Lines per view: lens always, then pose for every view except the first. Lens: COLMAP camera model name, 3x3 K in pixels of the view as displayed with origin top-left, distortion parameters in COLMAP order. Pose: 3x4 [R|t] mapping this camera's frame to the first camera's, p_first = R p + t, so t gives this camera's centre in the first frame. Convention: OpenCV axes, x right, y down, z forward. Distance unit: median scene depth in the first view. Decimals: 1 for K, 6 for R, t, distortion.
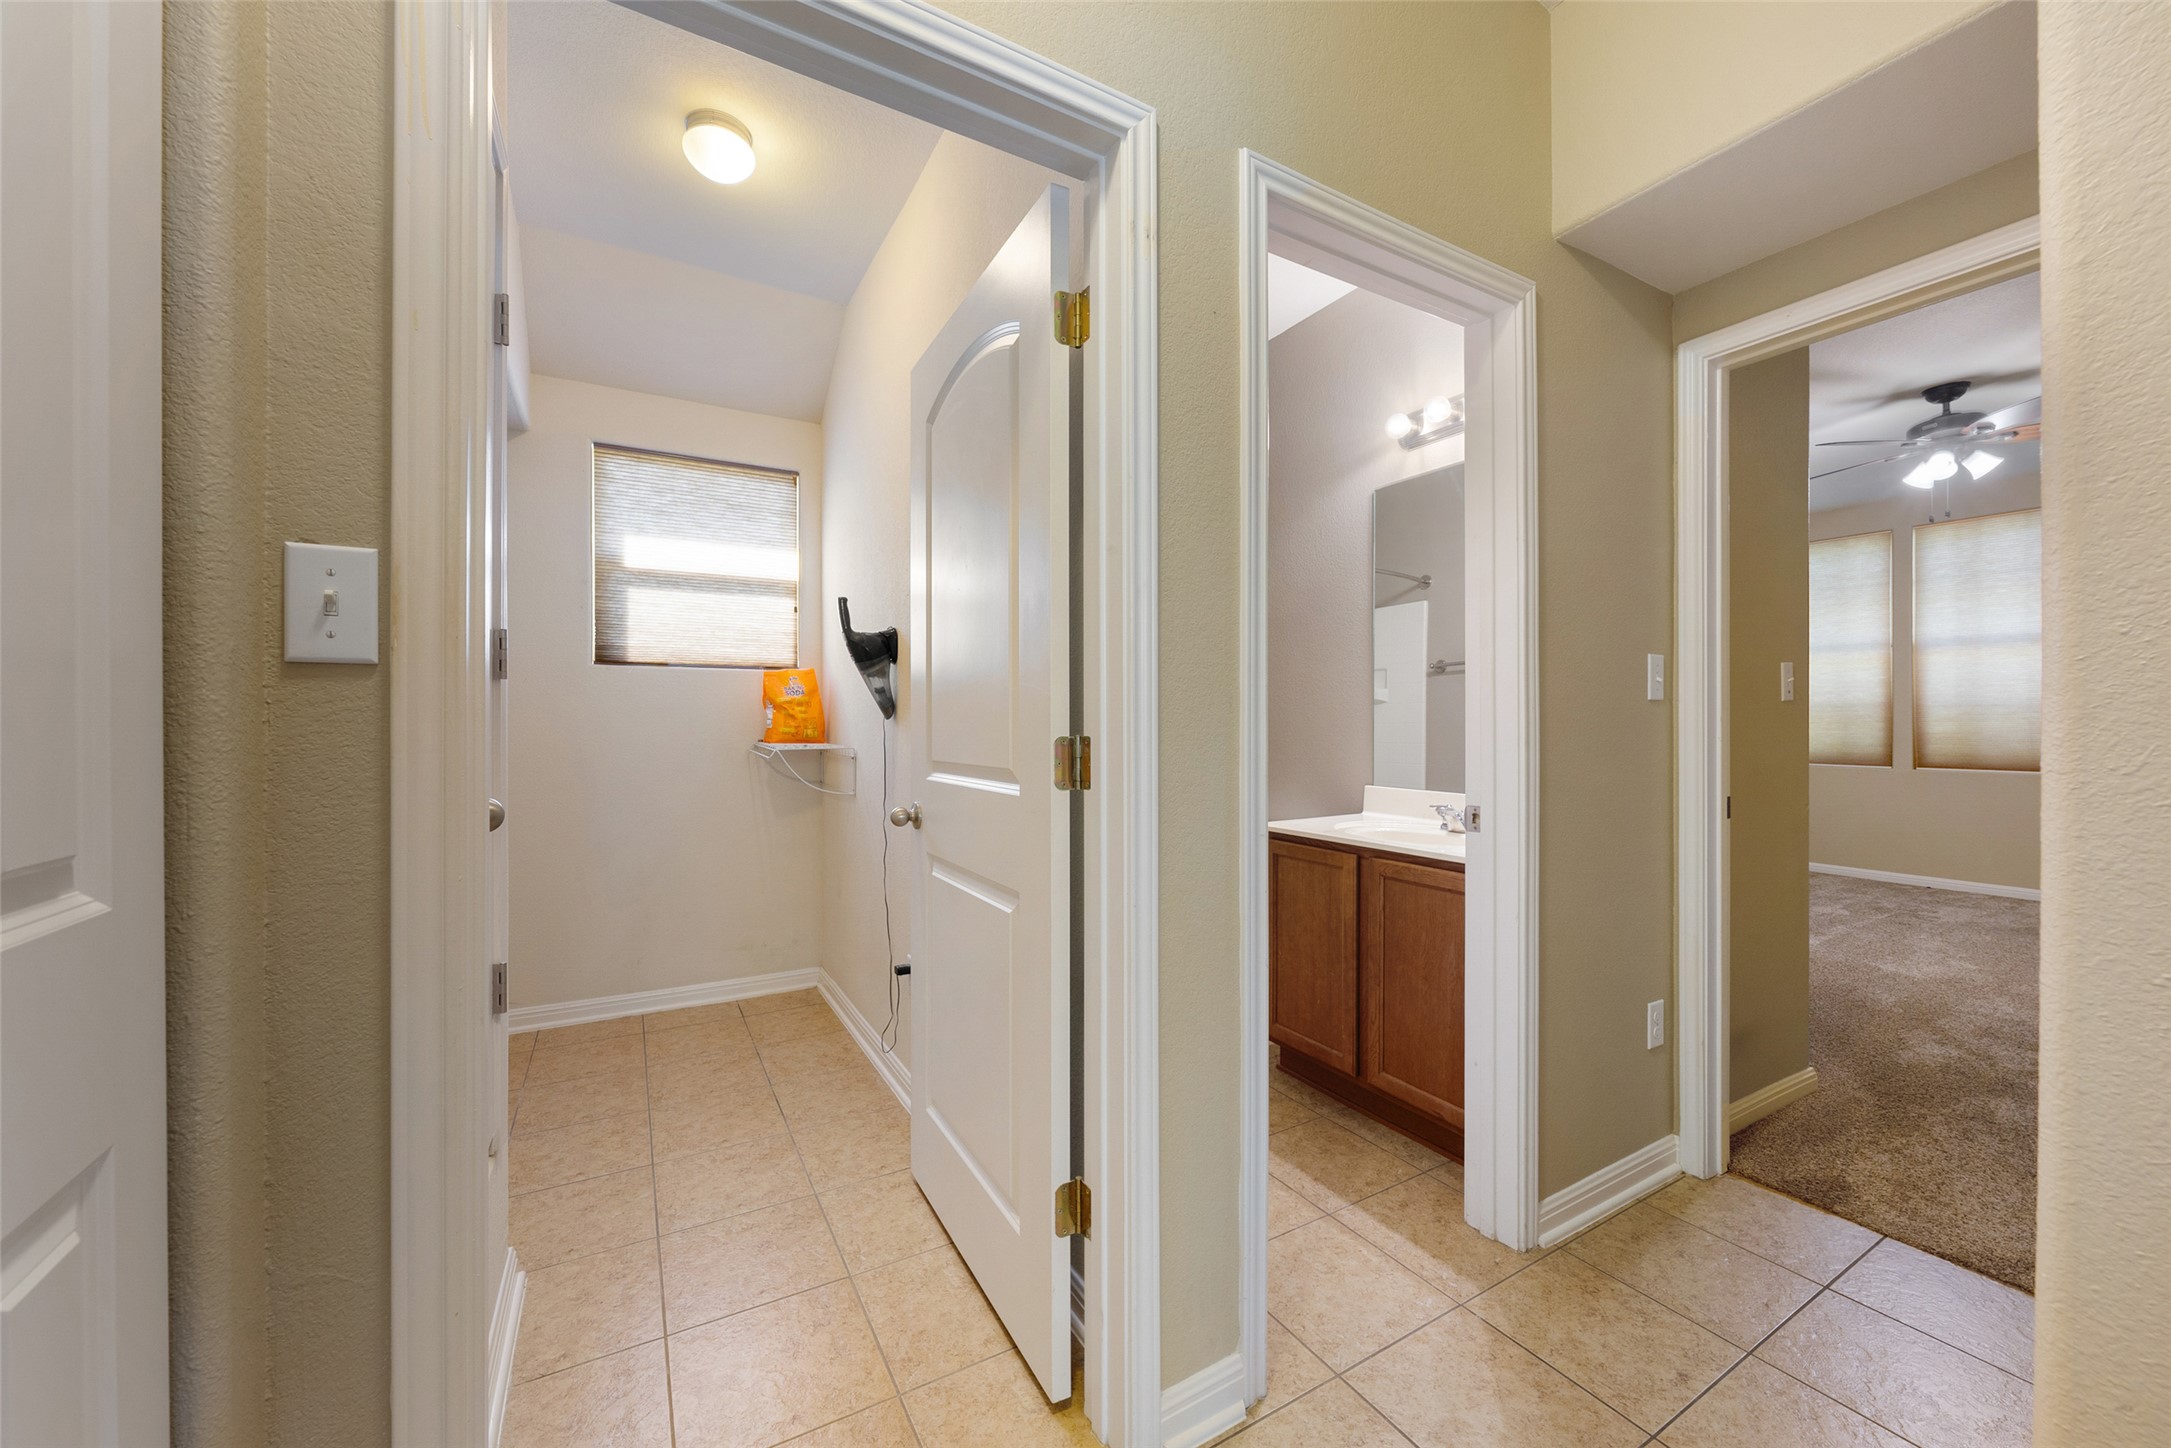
lens RADIAL K [[804.6, 0, 1085.5], [0, 804.6, 724.0], [0, 0, 1]] dist [0.000207, 0.000010]
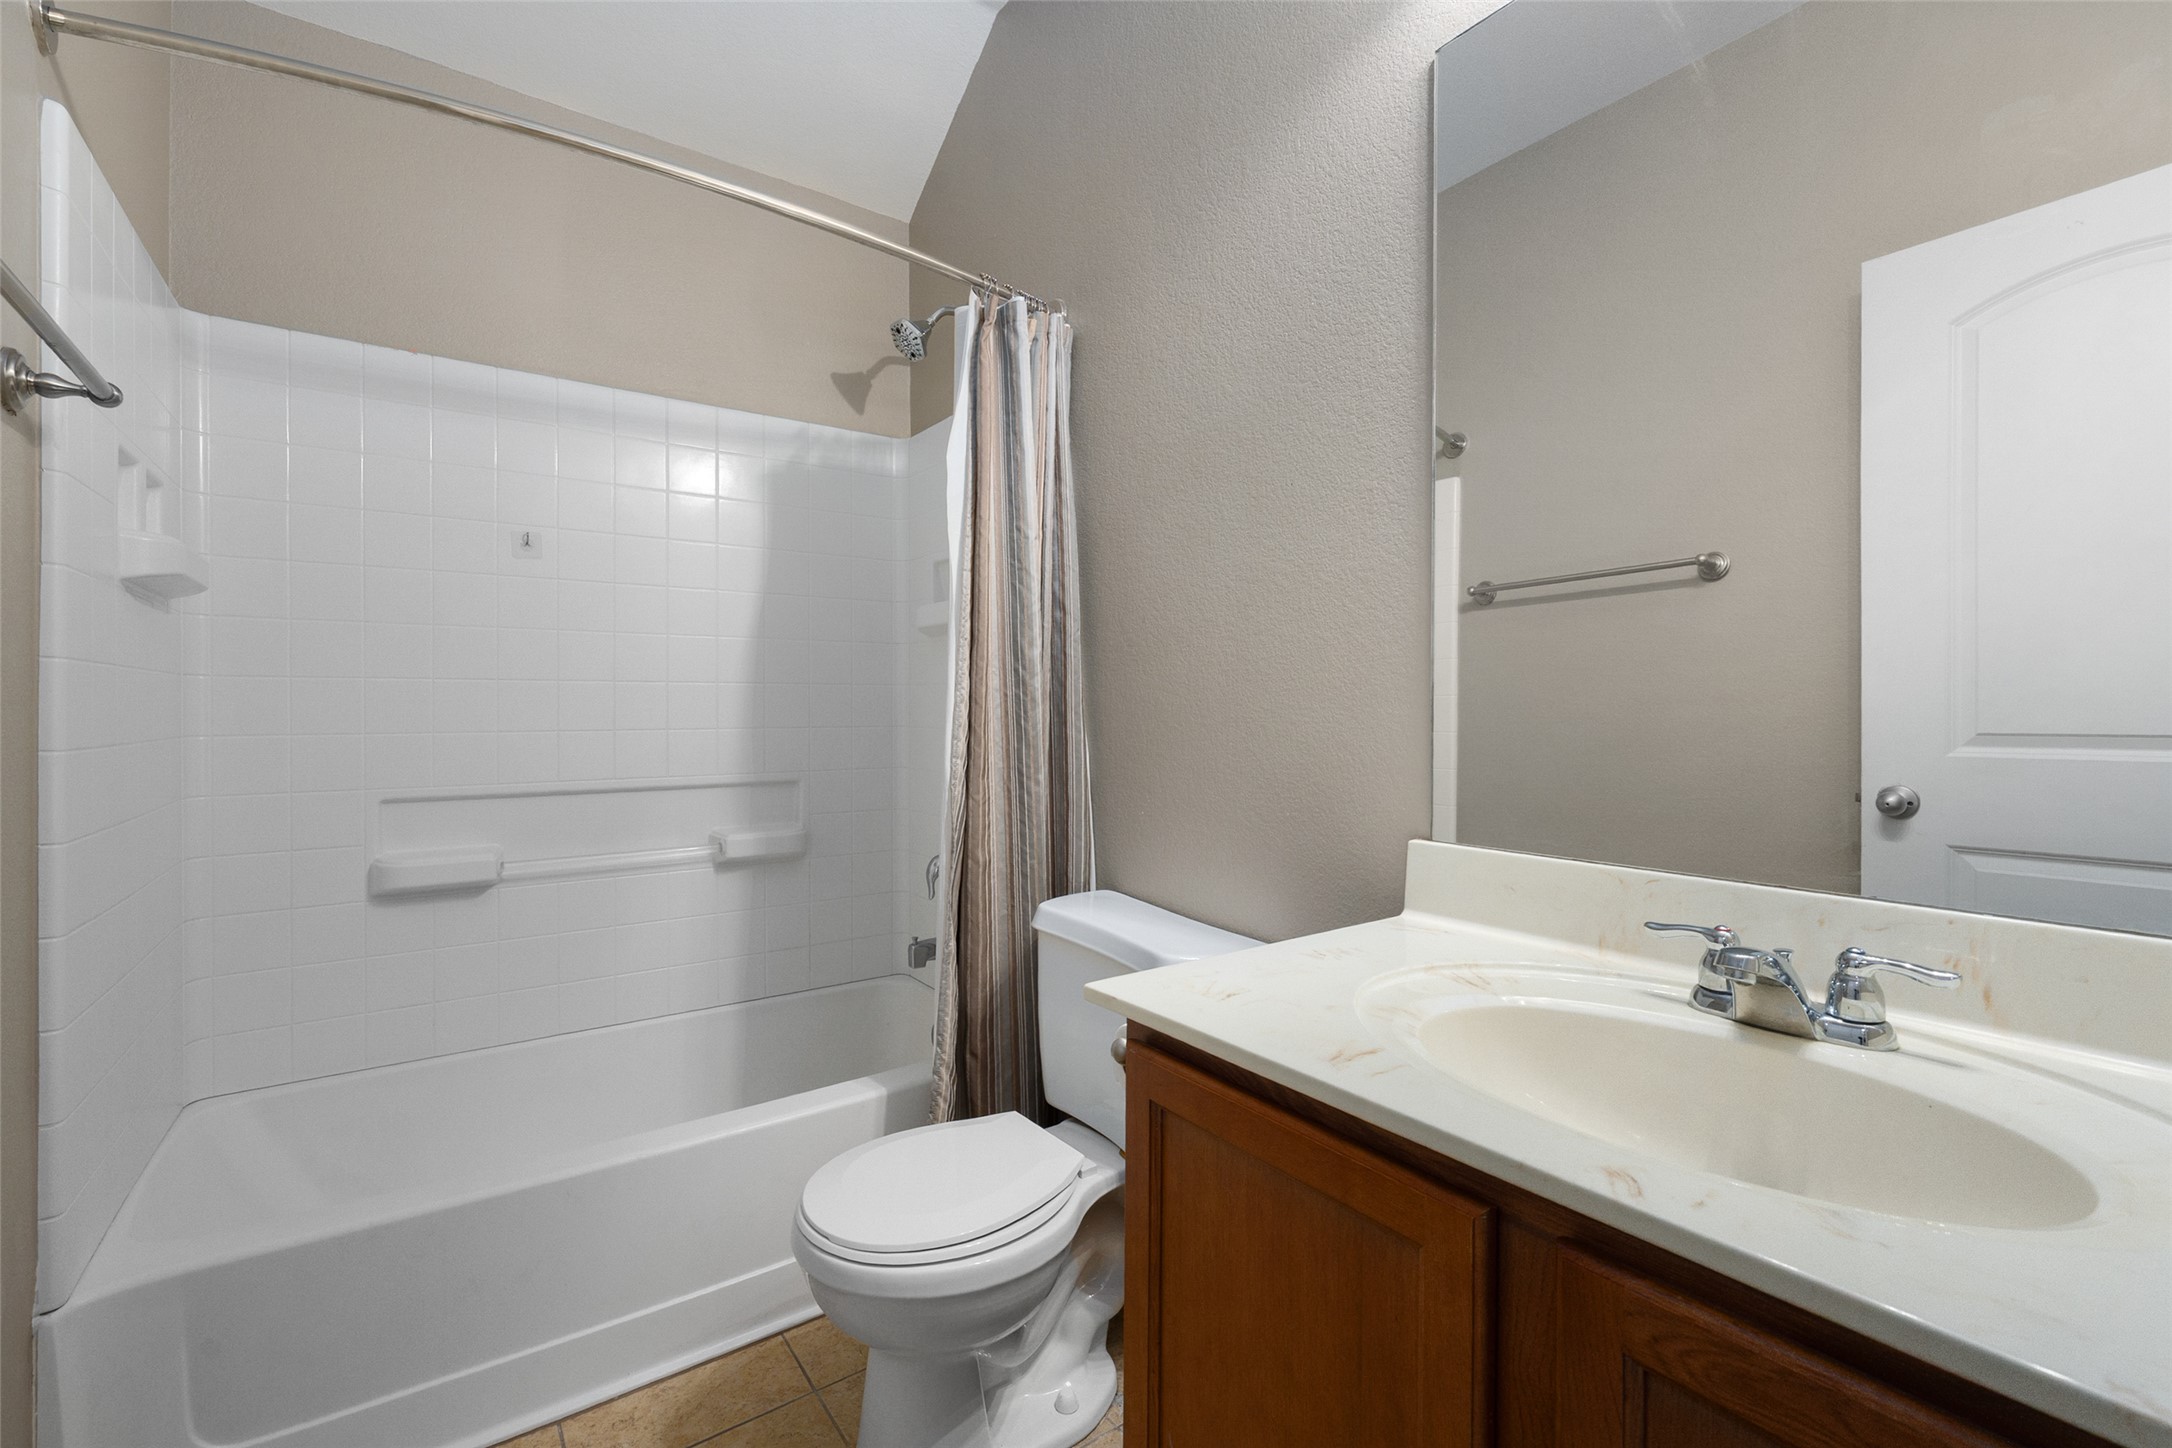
lens RADIAL K [[933.3, 0, 1086.0], [0, 933.3, 724.0], [0, 0, 1]] dist [-0.000189, -0.000022]
pose [[0.995065, -0.002875, 0.099185, 0.178250], [0.001751, 0.999933, 0.011426, 0.020584], [-0.099212, -0.011196, 0.995003, 0.671941]]
